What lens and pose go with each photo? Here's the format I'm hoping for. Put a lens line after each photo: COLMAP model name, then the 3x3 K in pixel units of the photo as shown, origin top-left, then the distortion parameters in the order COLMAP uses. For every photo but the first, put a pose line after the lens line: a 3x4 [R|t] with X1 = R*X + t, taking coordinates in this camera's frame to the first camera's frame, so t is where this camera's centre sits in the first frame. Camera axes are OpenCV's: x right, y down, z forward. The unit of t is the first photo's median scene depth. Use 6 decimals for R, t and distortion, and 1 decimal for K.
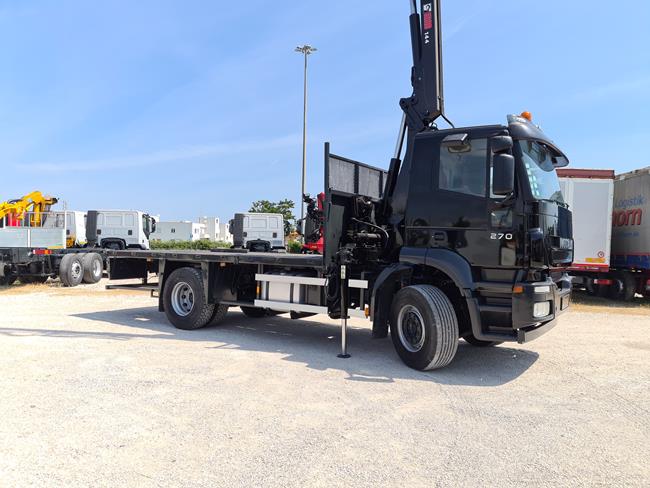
lens RADIAL K [[493.9, 0, 325.0], [0, 493.9, 244.0], [0, 0, 1]] dist [0.042745, -0.001192]
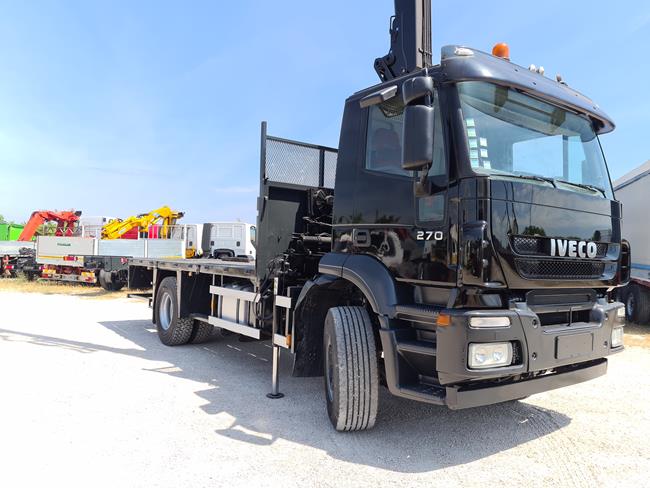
lens RADIAL K [[493.9, 0, 325.0], [0, 493.9, 244.0], [0, 0, 1]] dist [0.042745, -0.001192]
pose [[0.945672, 0.000071, -0.325124, 0.334617], [-0.009487, 0.999580, -0.027375, 0.010798], [0.324985, 0.028972, 0.945275, 0.270606]]
